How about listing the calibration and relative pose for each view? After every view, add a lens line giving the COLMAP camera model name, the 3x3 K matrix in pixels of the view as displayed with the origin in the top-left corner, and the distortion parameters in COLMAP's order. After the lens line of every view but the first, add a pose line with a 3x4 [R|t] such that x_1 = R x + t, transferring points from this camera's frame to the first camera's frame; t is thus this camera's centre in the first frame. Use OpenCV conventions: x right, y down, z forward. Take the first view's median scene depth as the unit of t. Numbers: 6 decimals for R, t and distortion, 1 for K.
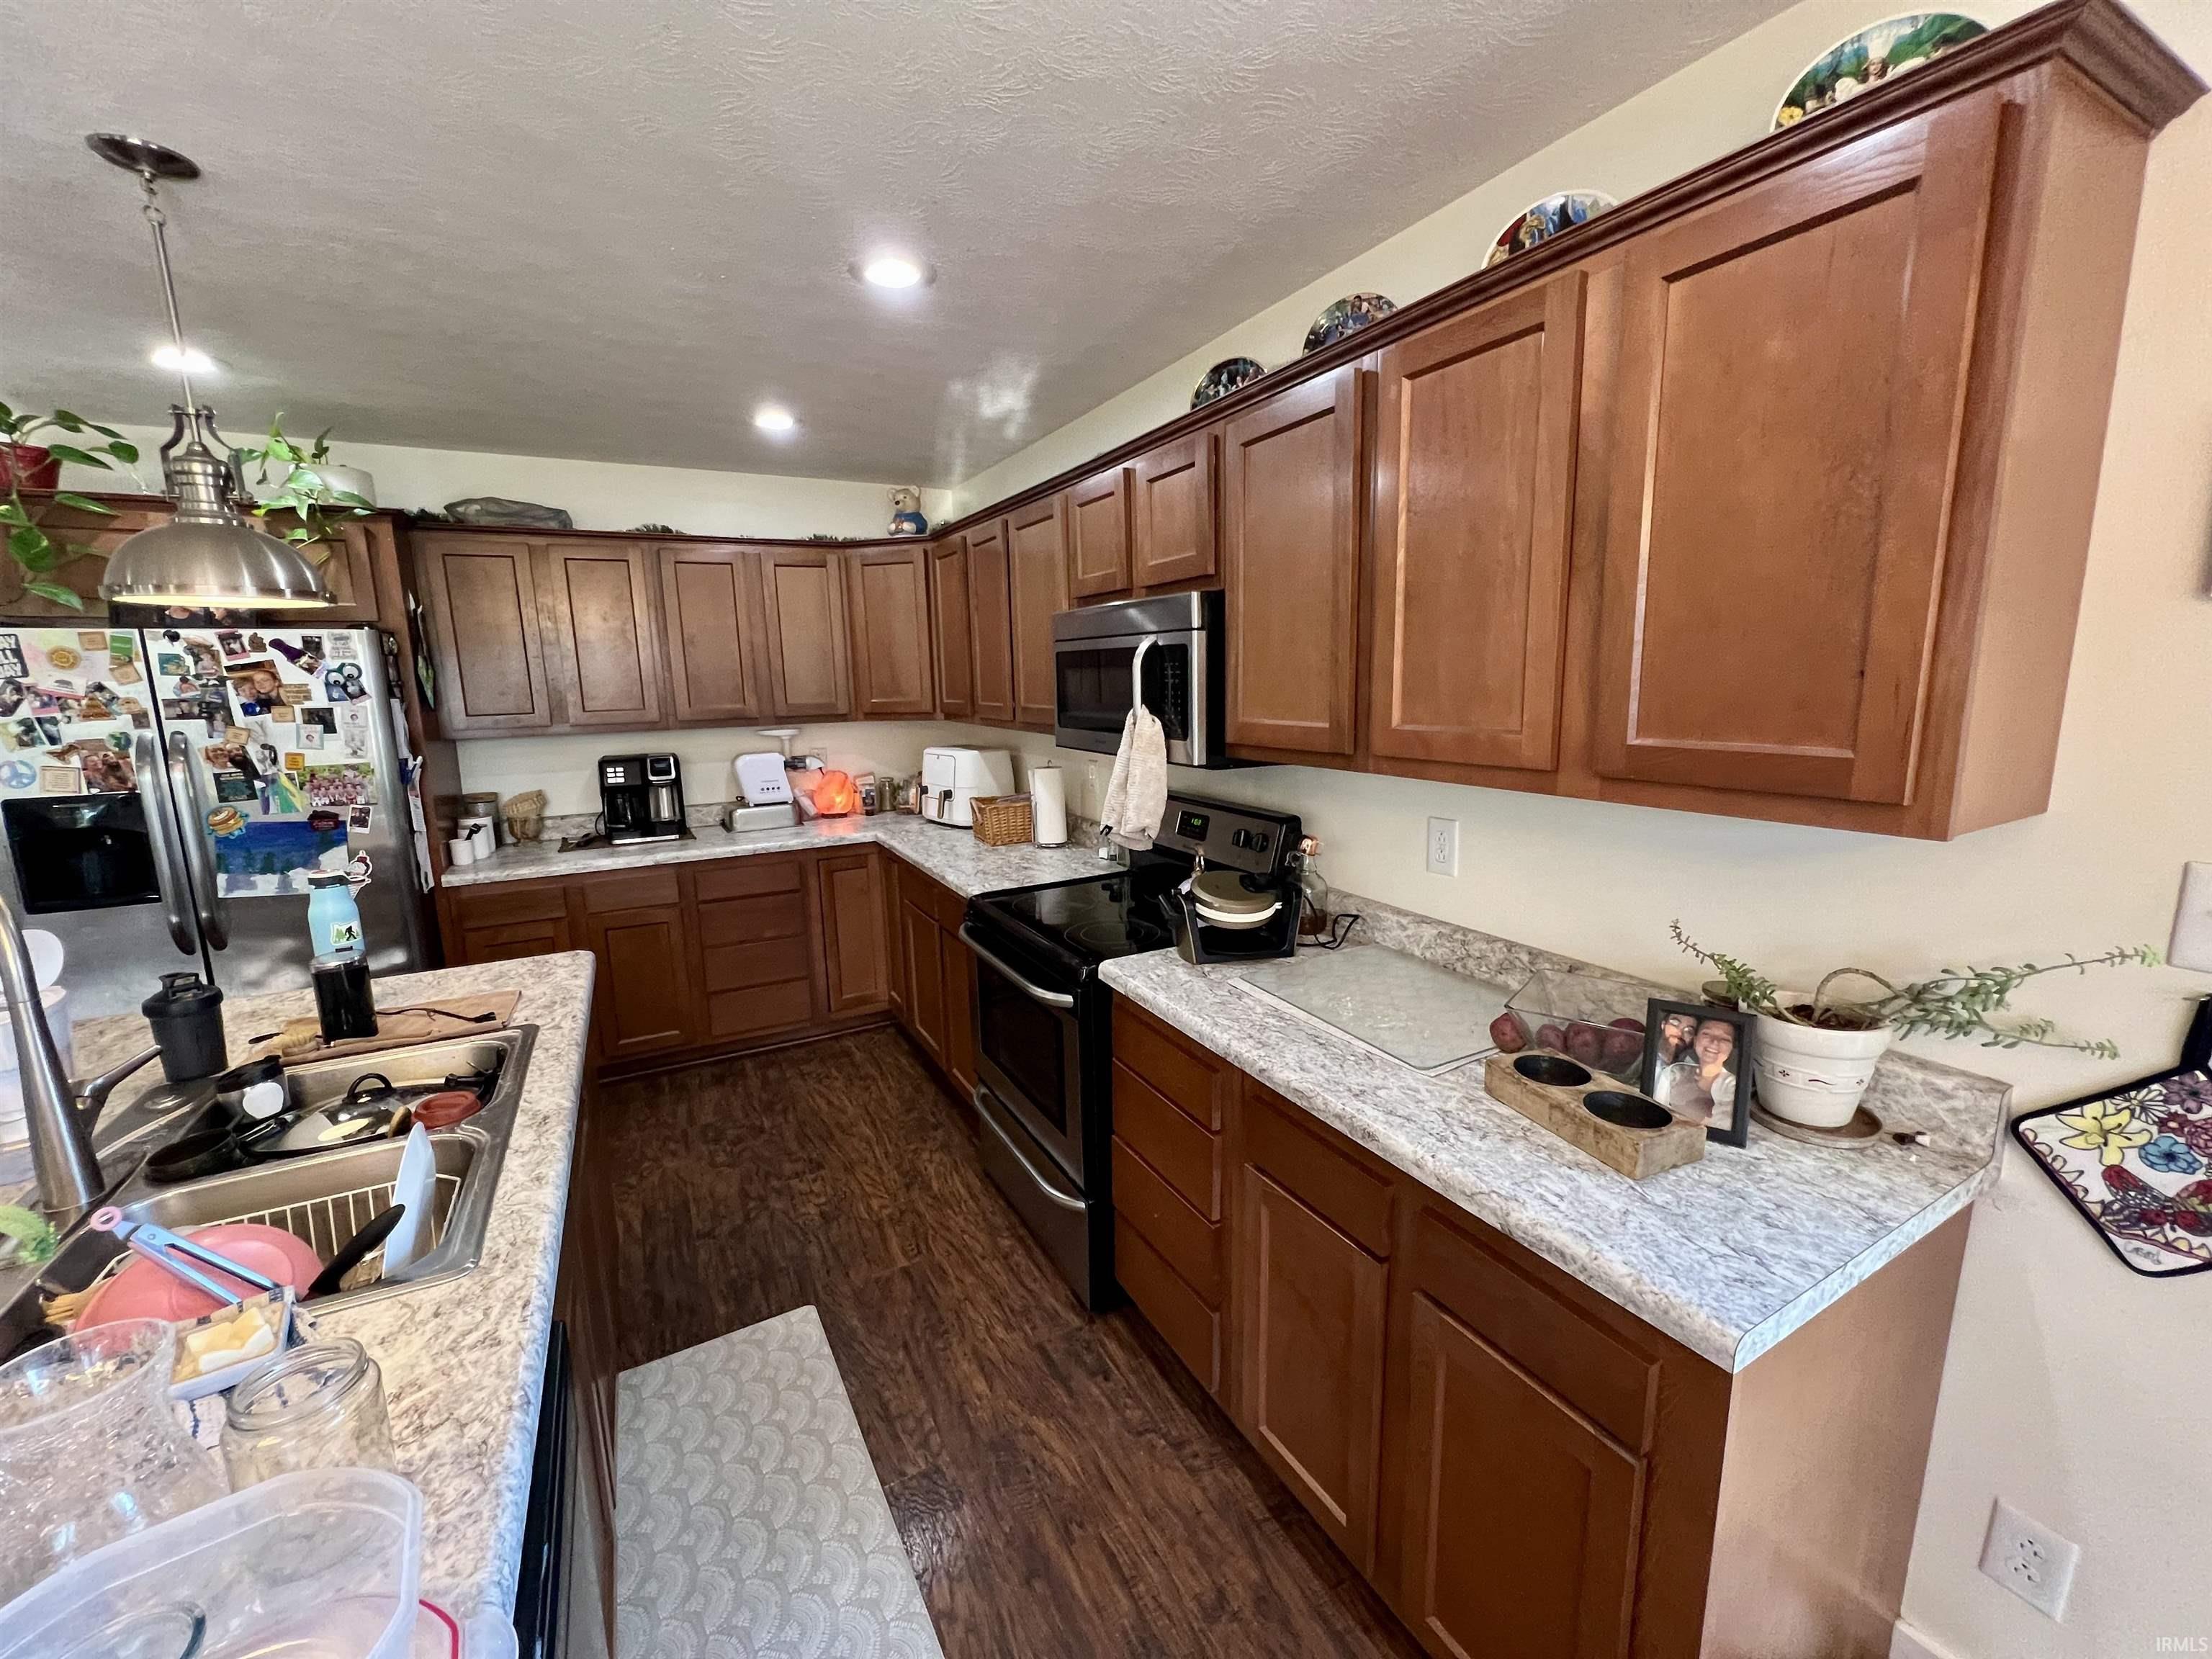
lens RADIAL K [[880.3, 0, 1104.4], [0, 880.3, 827.6], [0, 0, 1]] dist [-0.002617, 0.001185]
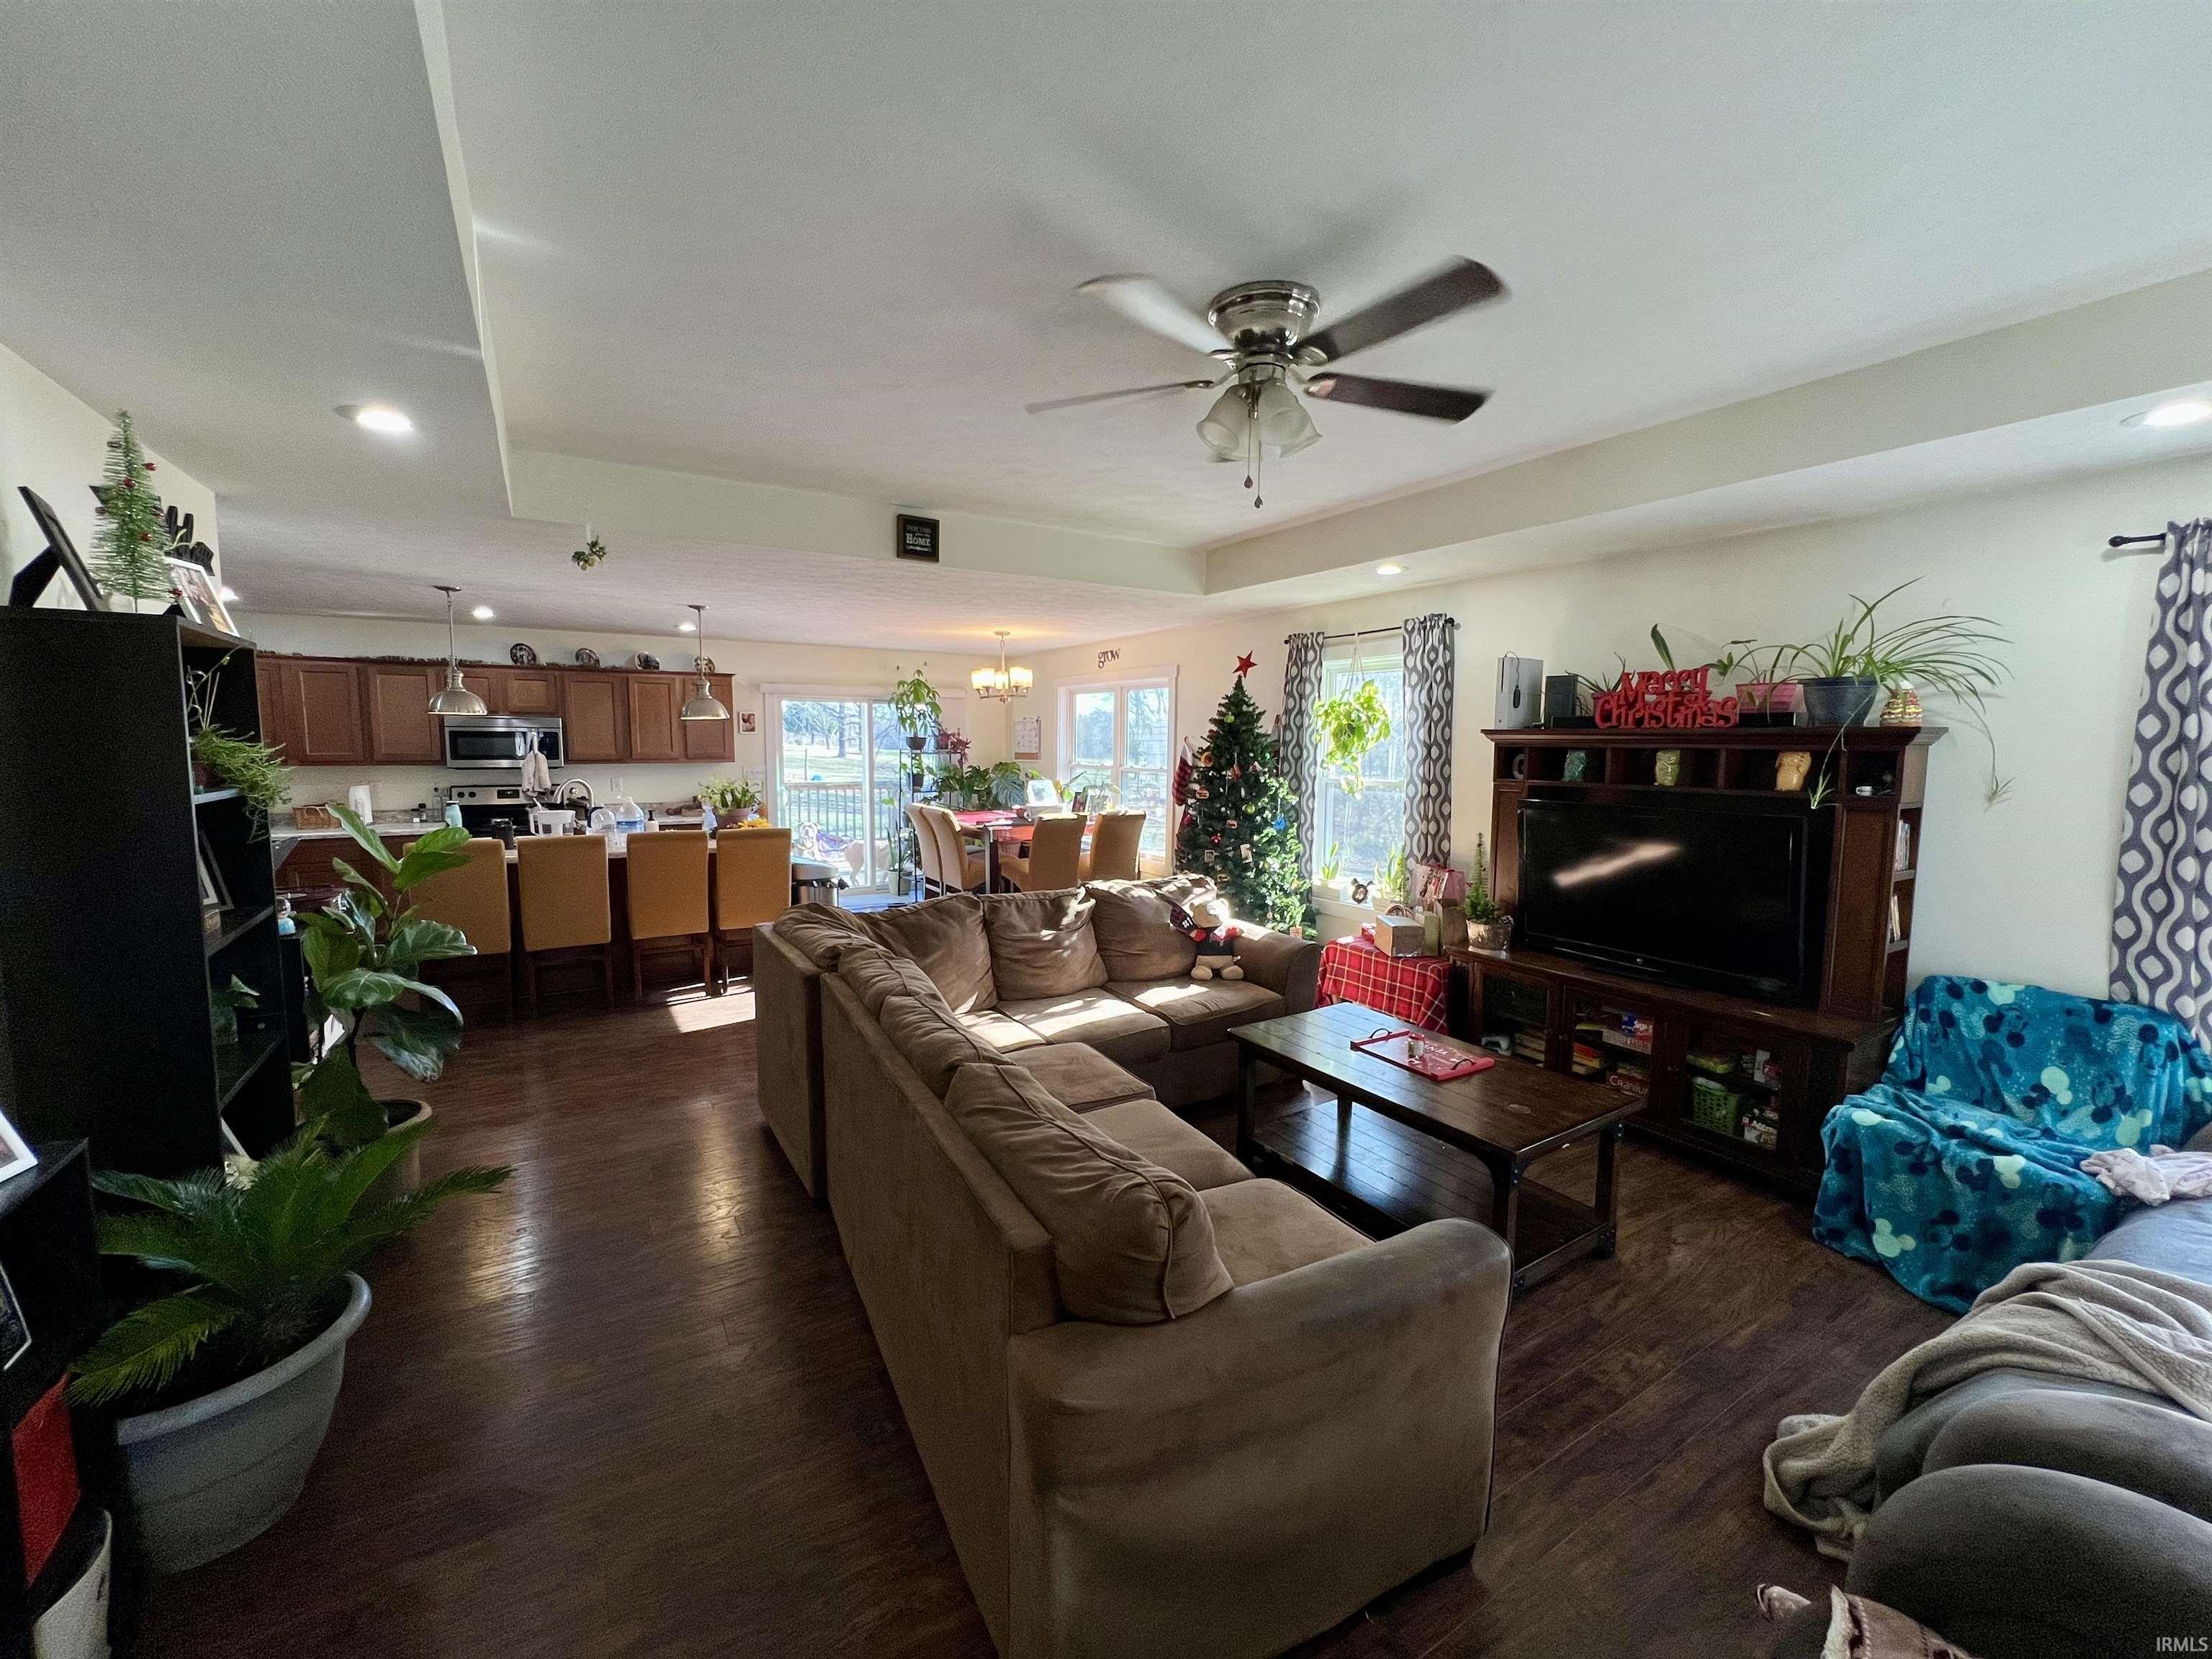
lens RADIAL K [[880.3, 0, 1102.5], [0, 880.3, 833.3], [0, 0, 1]] dist [-0.002617, 0.001185]
pose [[-0.061076, -0.087397, 0.994299, -2.857179], [0.169250, 0.980827, 0.096609, 0.171842], [-0.983679, 0.174186, -0.045113, -0.723008]]
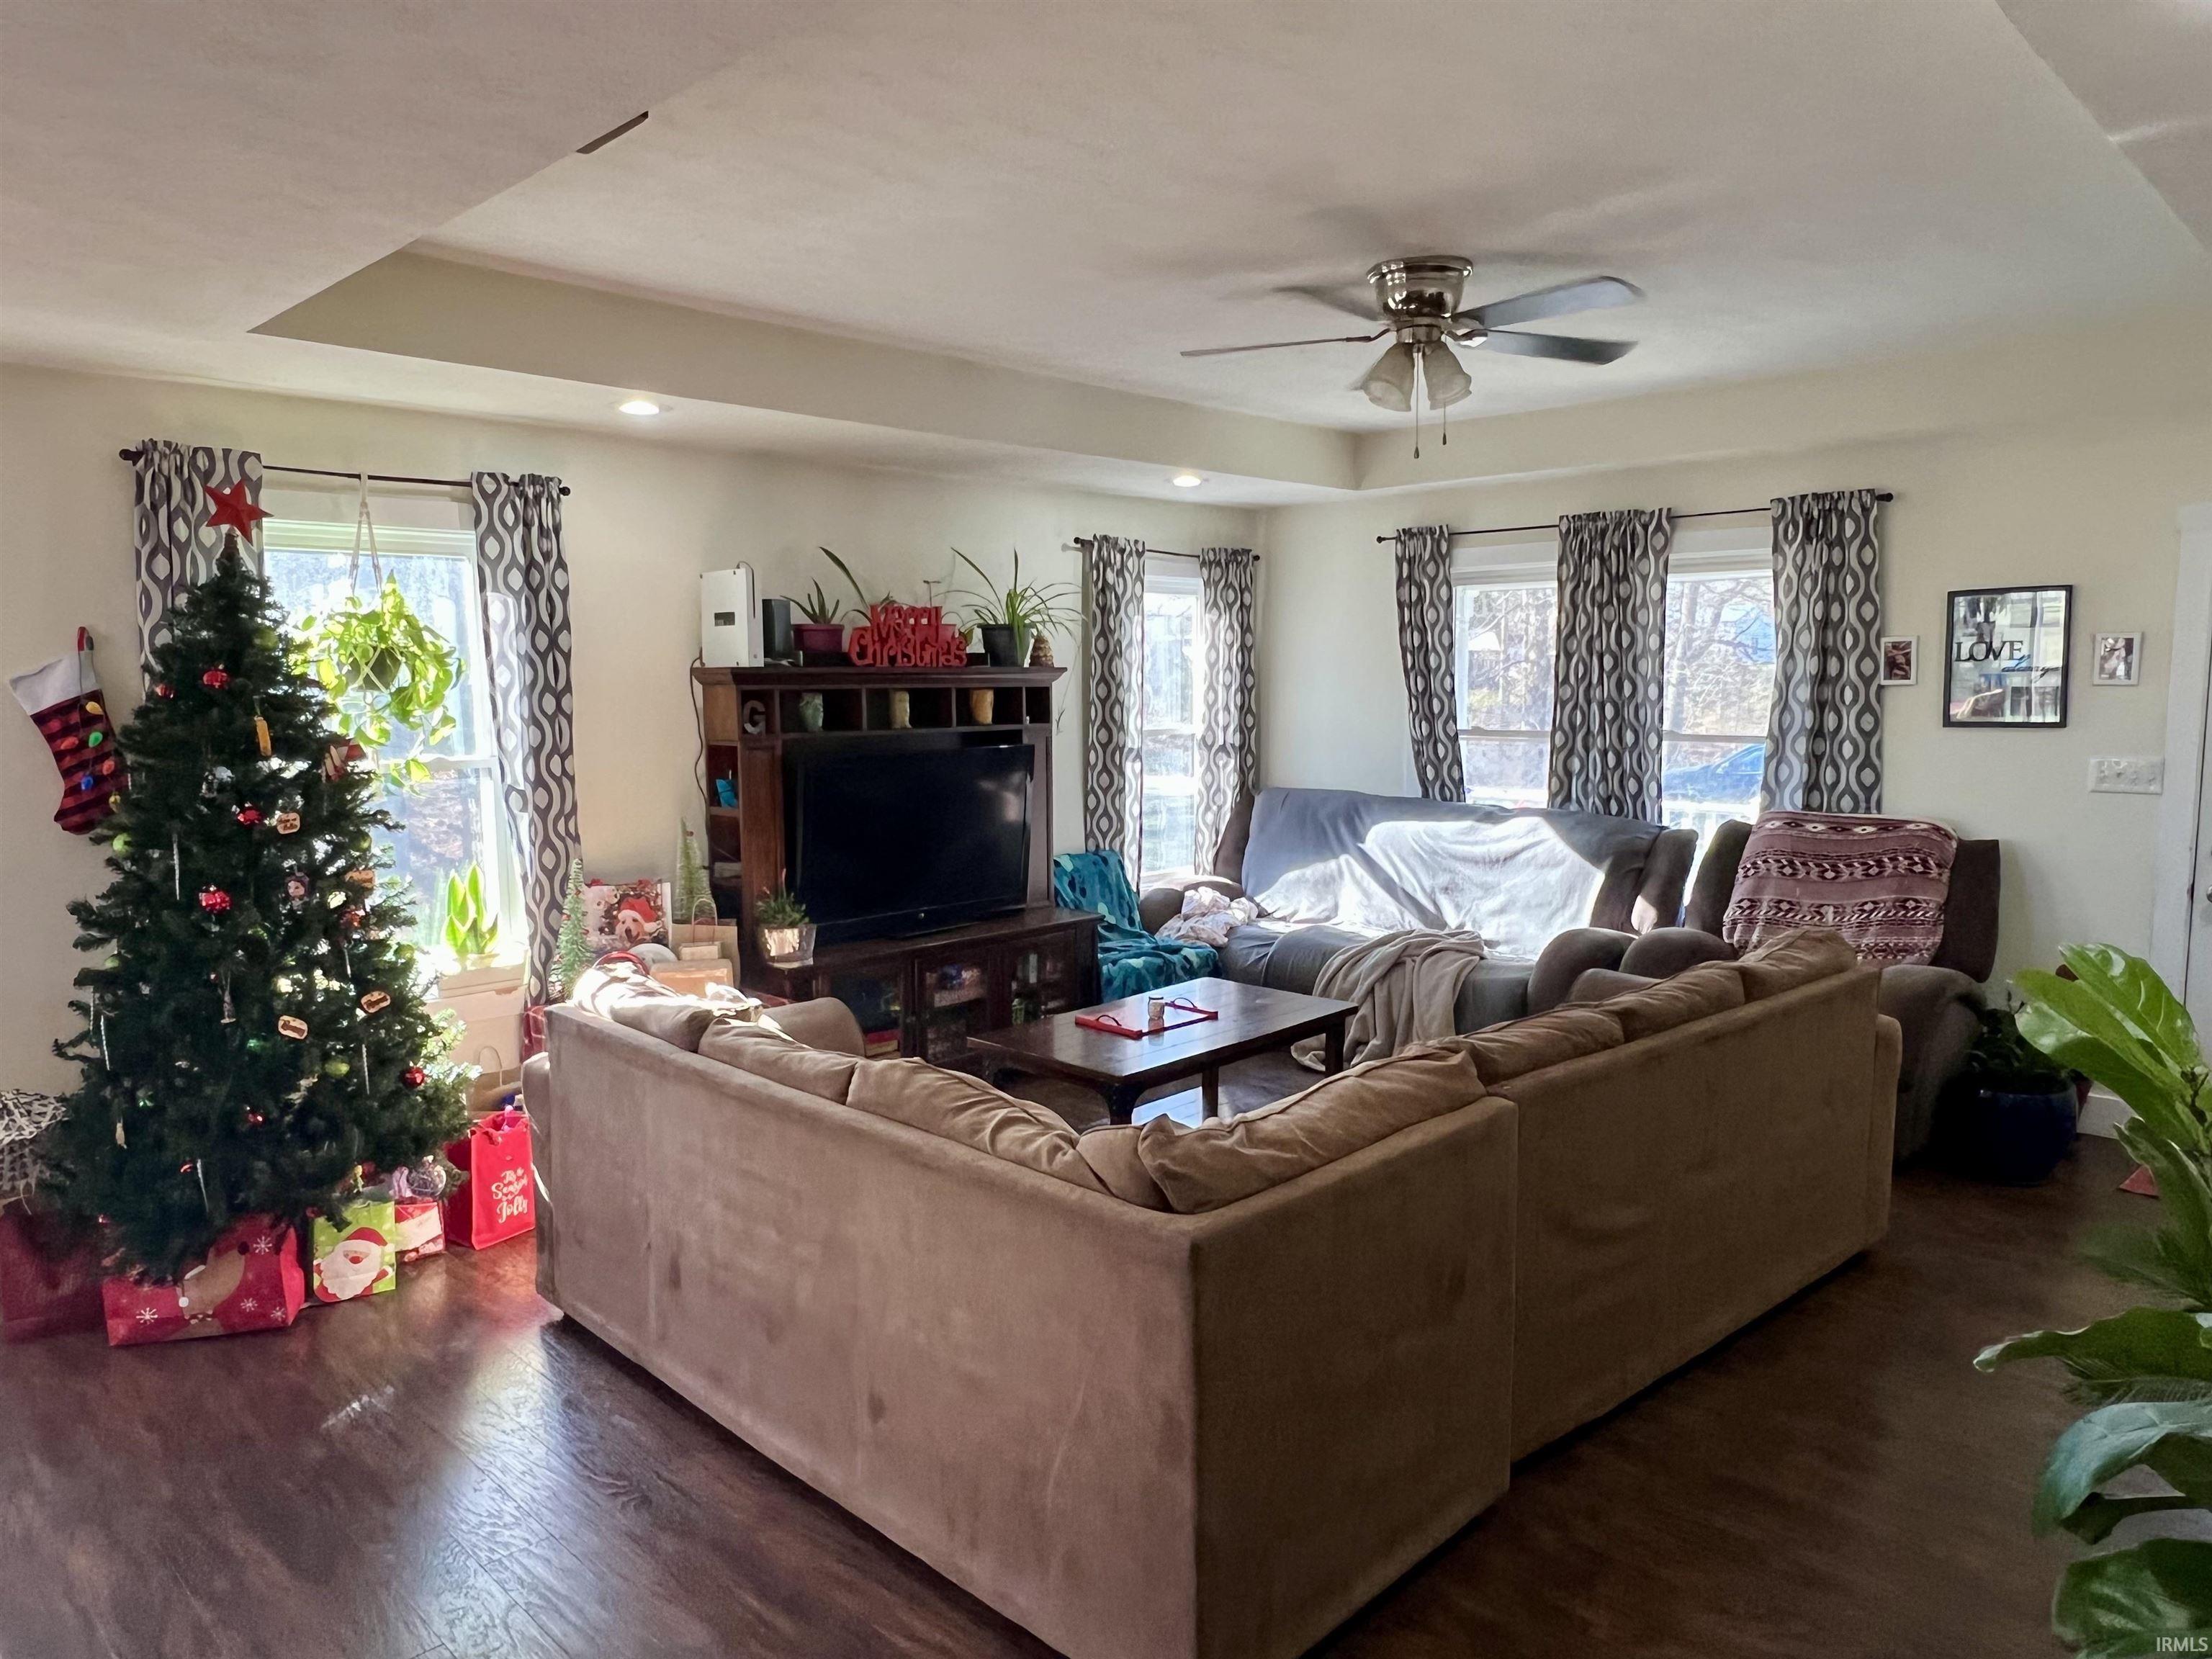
lens RADIAL K [[1458.7, 0, 1108.4], [0, 1458.7, 824.4], [0, 0, 1]] dist [-0.001557, -0.001404]
pose [[-0.953354, 0.056651, -0.296491, -1.083120], [-0.026939, 0.962344, 0.270497, -0.085881], [0.300651, 0.265867, -0.915928, 0.499401]]
